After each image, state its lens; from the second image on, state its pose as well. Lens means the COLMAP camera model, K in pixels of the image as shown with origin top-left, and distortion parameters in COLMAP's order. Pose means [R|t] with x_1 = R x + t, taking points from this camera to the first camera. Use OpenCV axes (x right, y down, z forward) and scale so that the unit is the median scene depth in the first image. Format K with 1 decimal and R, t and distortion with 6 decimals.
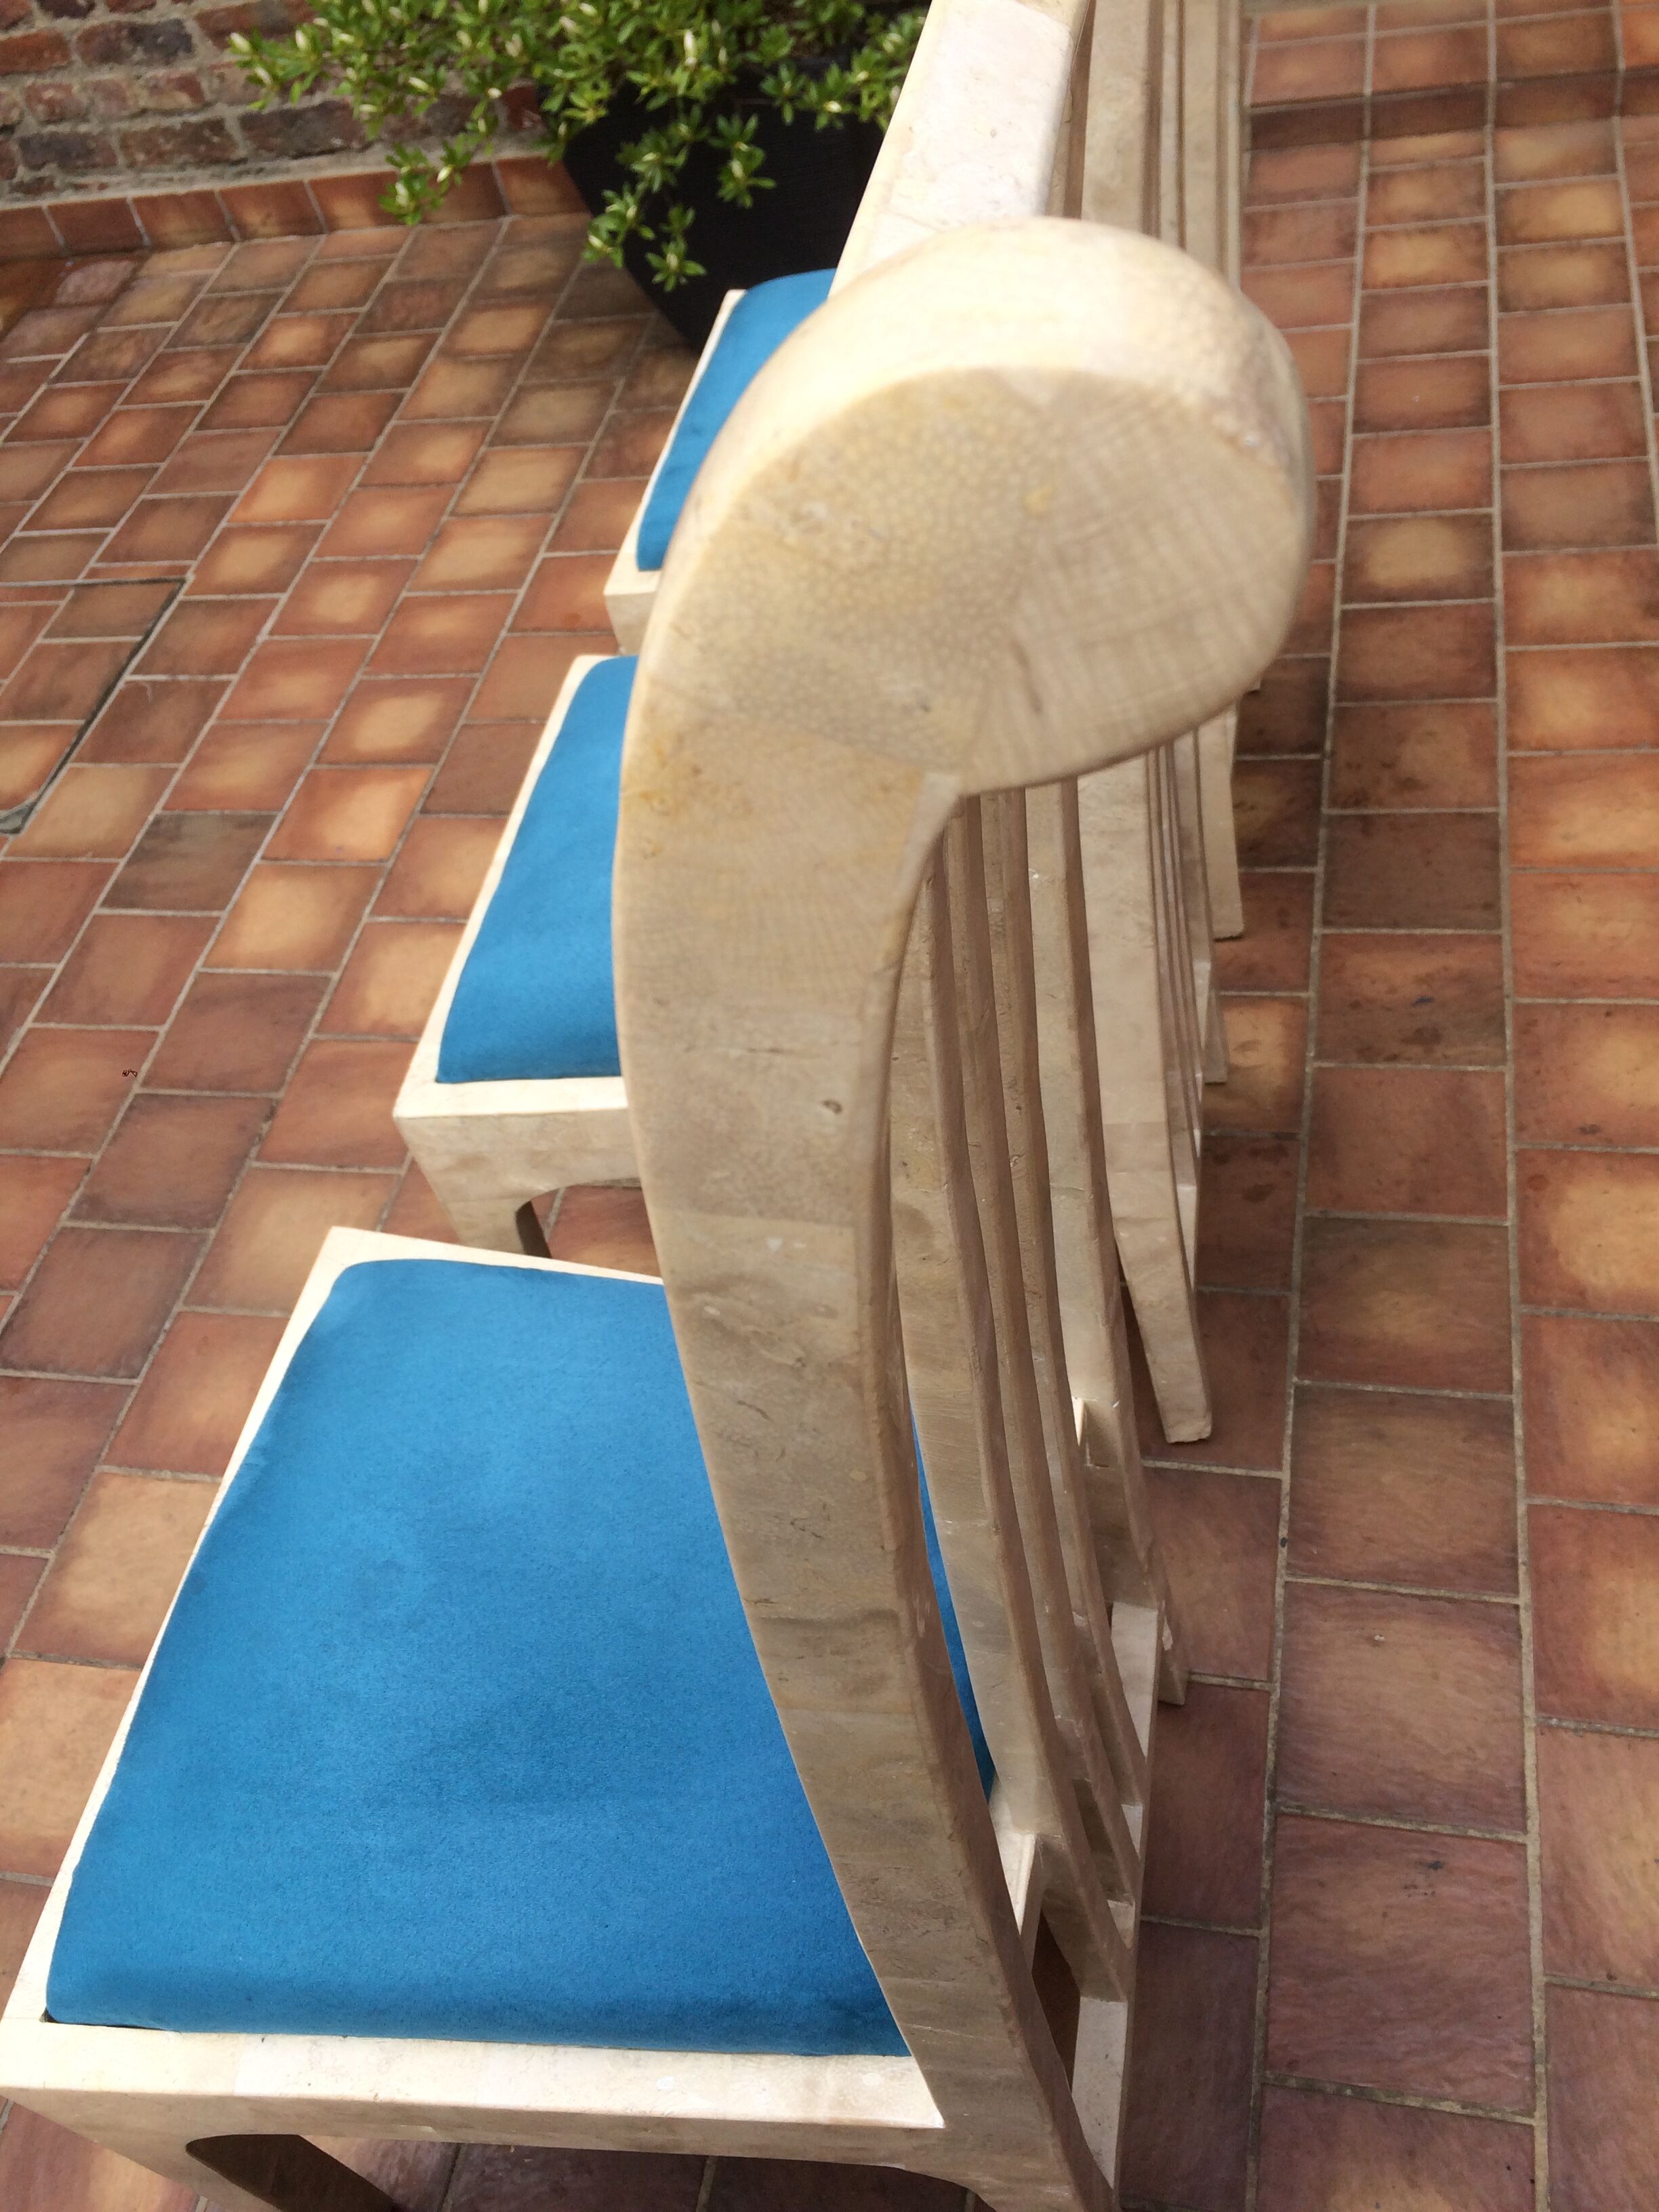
lens RADIAL K [[1889.9, 0, 861.0], [0, 1889.9, 1117.4], [0, 0, 1]] dist [0.082374, -0.114186]
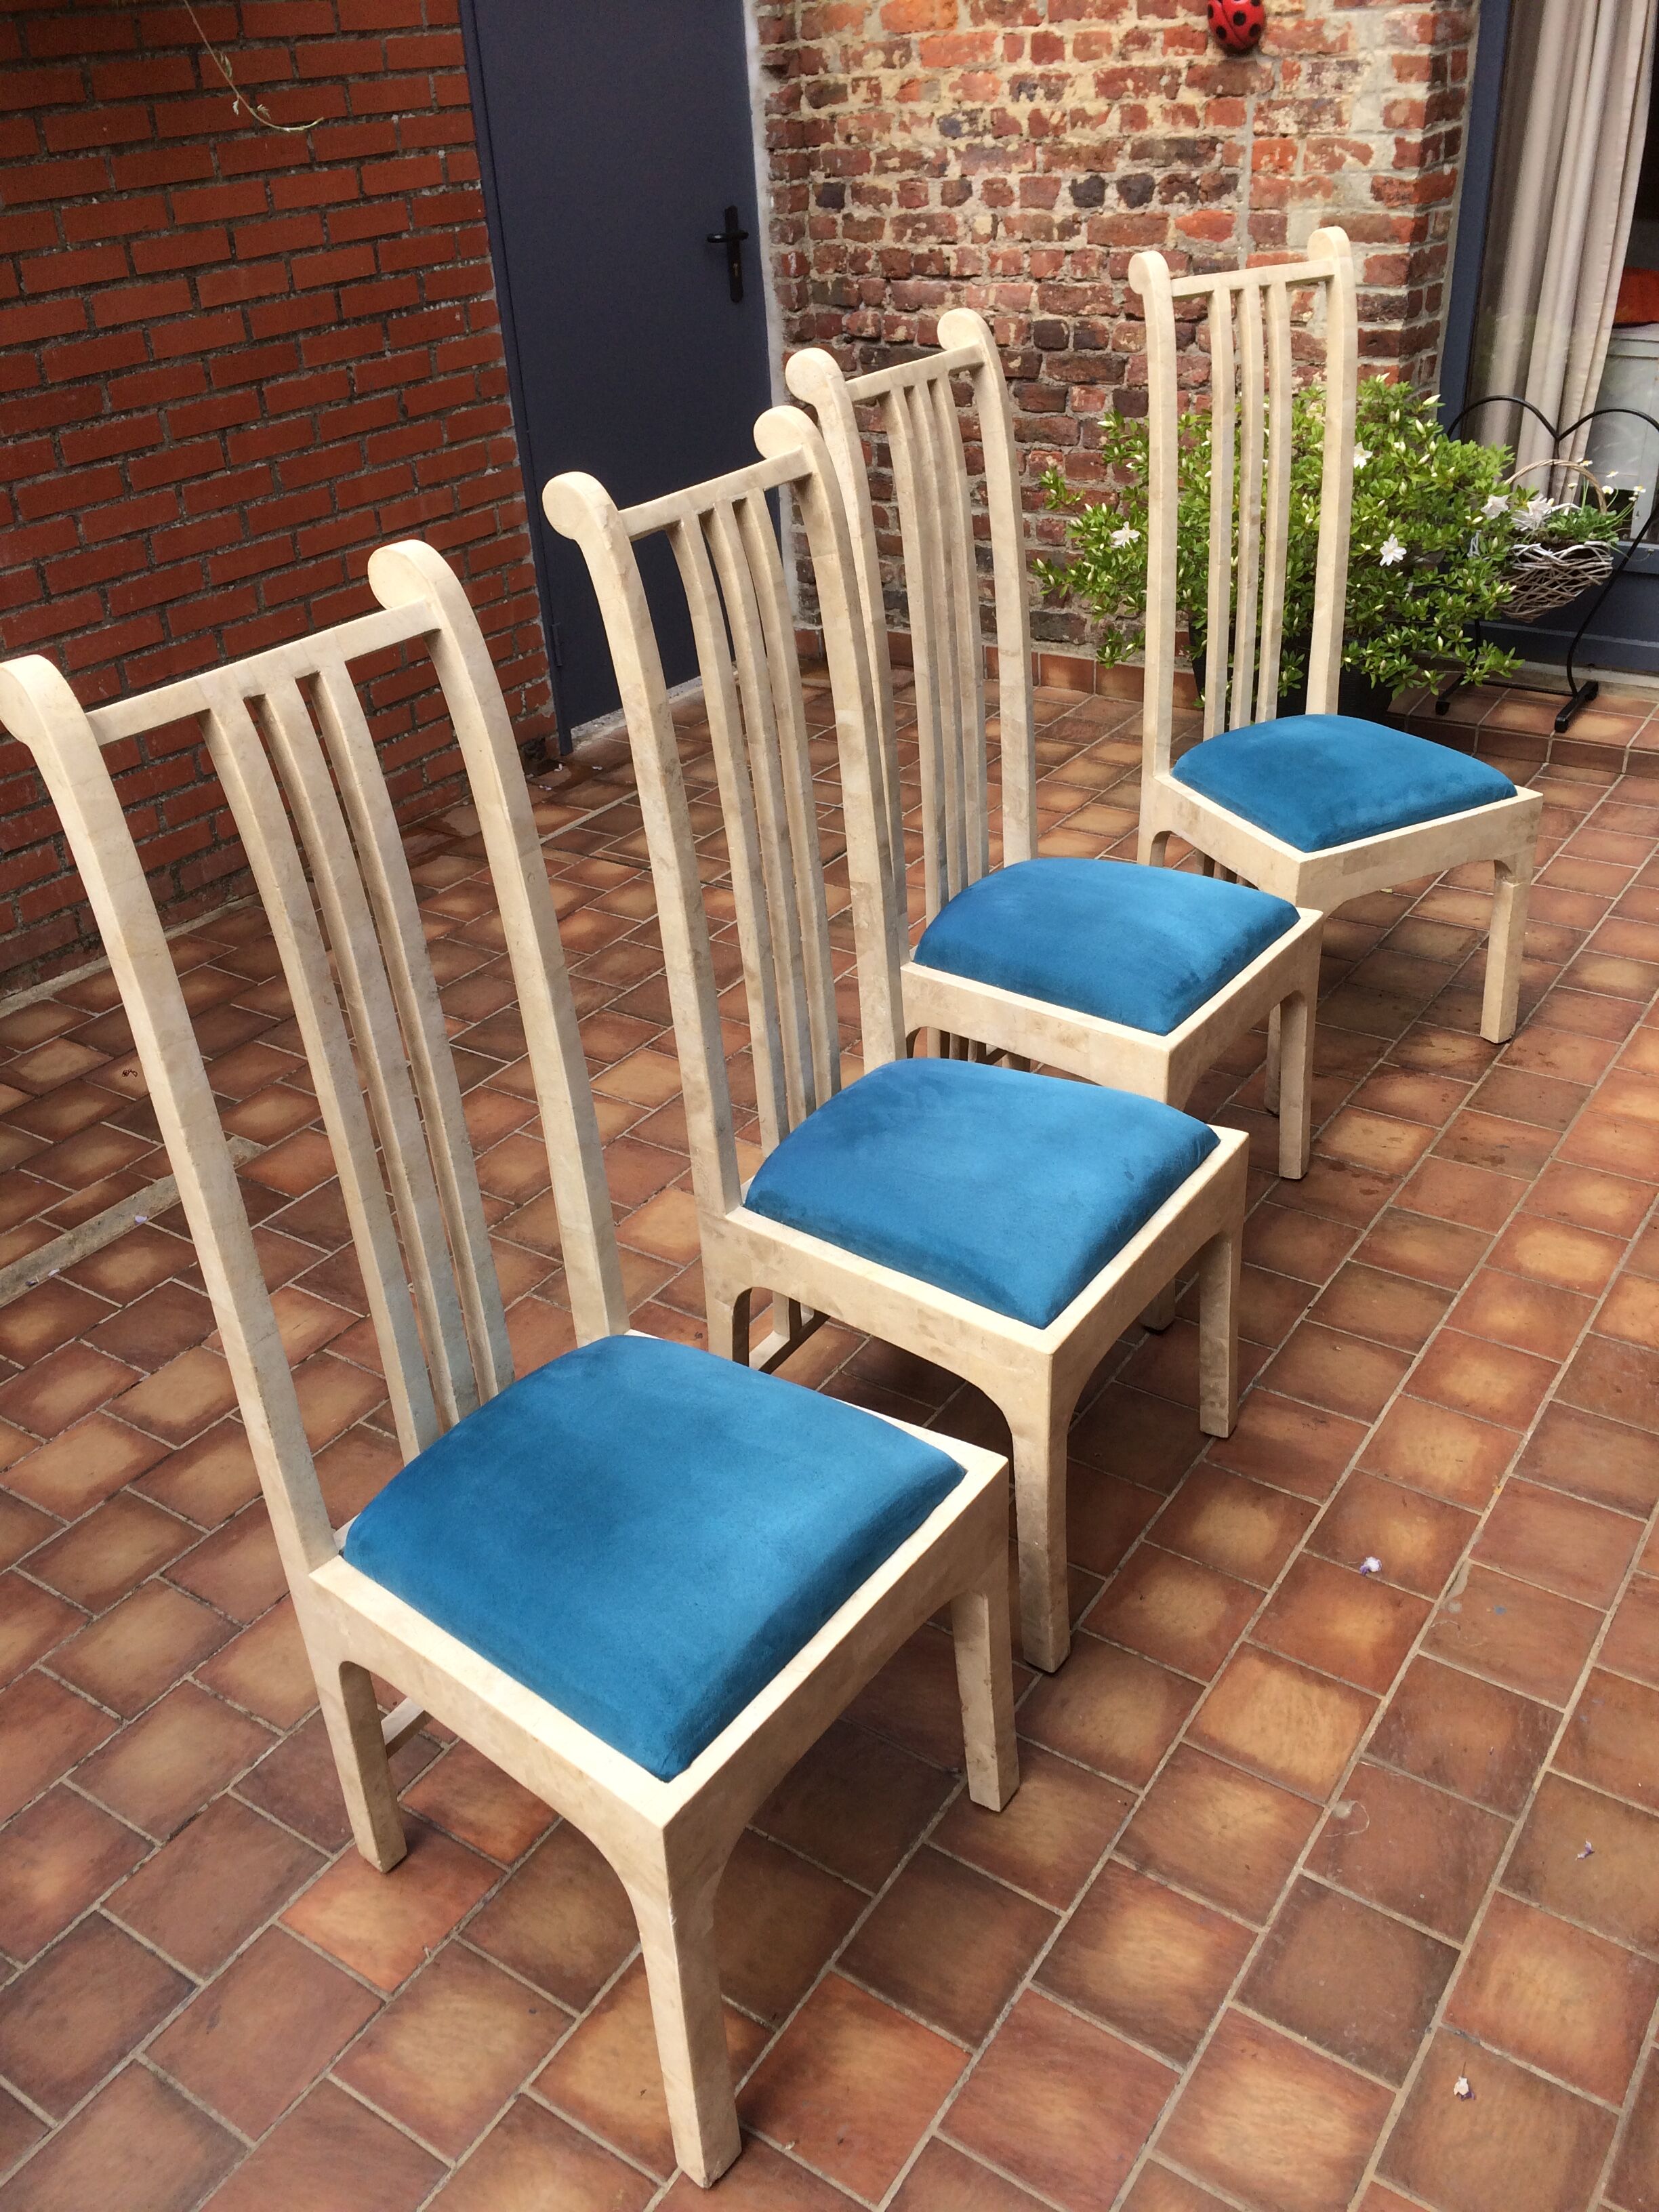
lens RADIAL K [[1889.9, 0, 860.1], [0, 1889.9, 1105.2], [0, 0, 1]] dist [0.082374, -0.114186]
pose [[0.915025, 0.304892, -0.264140, 0.159864], [-0.368874, 0.897438, -0.241944, 0.422198], [0.163282, 0.318819, 0.933645, -0.571277]]
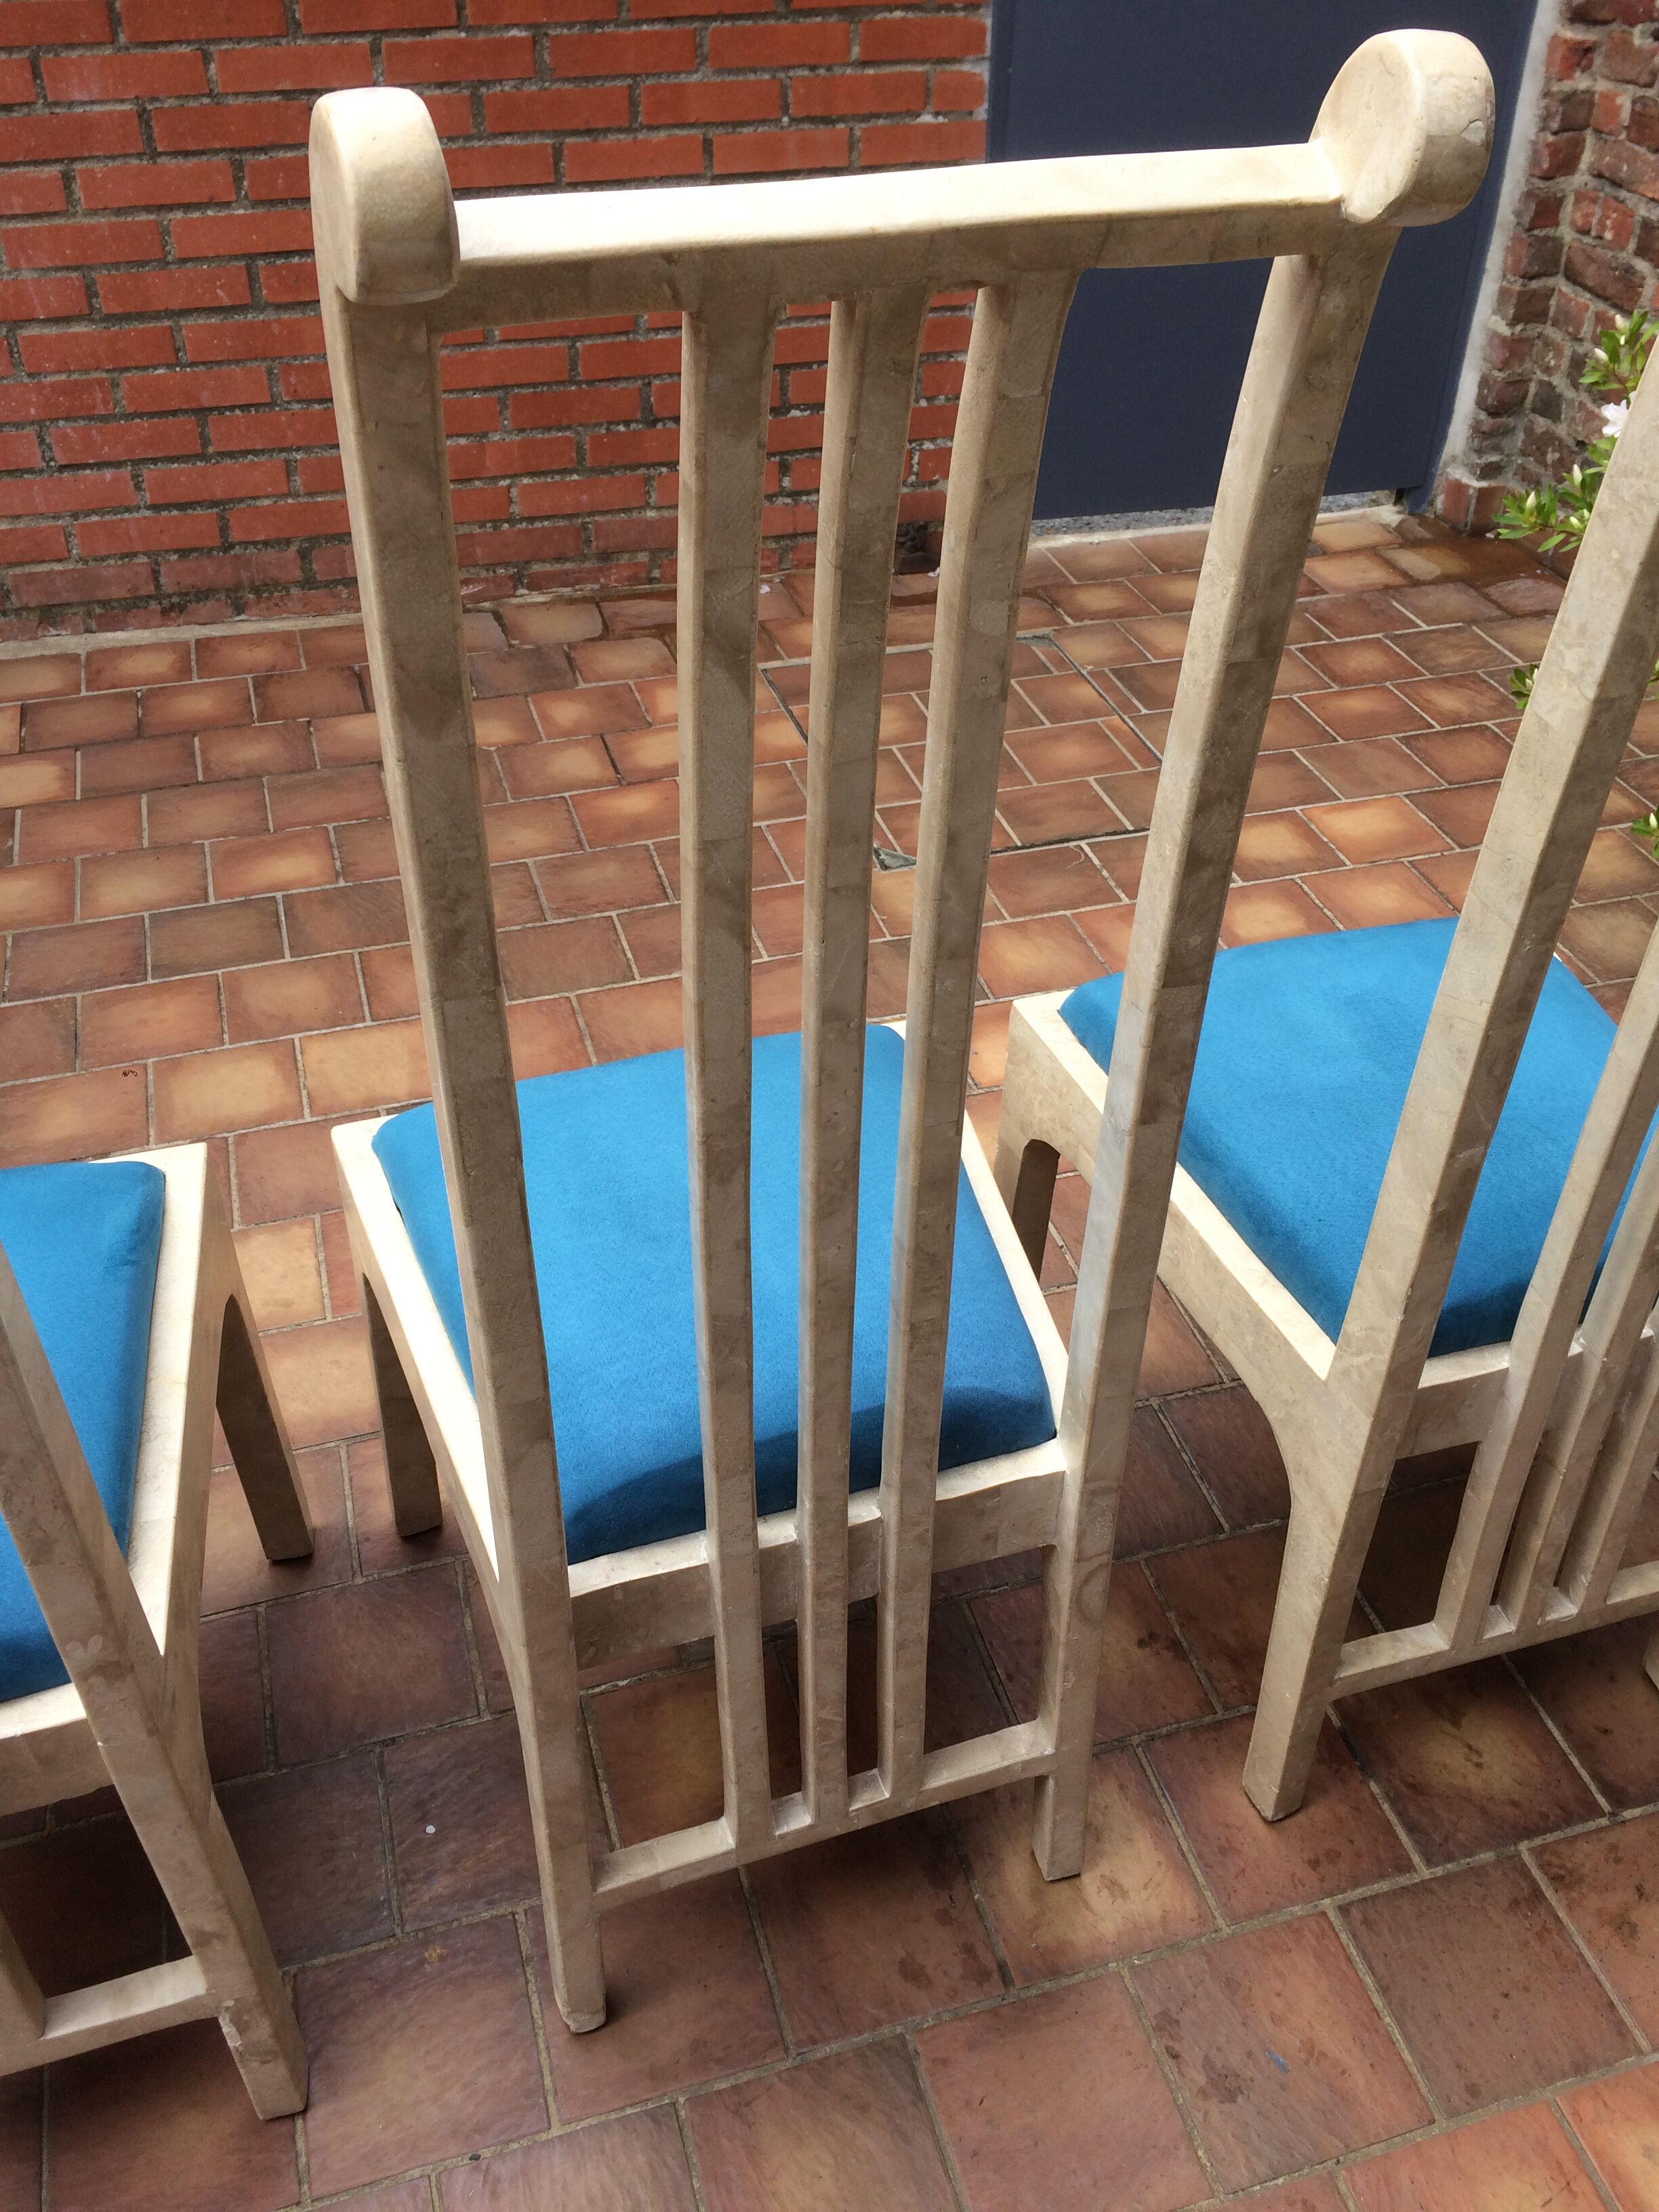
lens RADIAL K [[1889.9, 0, 847.4], [0, 1889.9, 1116.5], [0, 0, 1]] dist [0.082374, -0.114186]
pose [[0.454311, 0.685062, -0.569466, 0.308065], [-0.737890, 0.647536, 0.190302, -0.256331], [0.499119, 0.333747, 0.799683, 0.122271]]
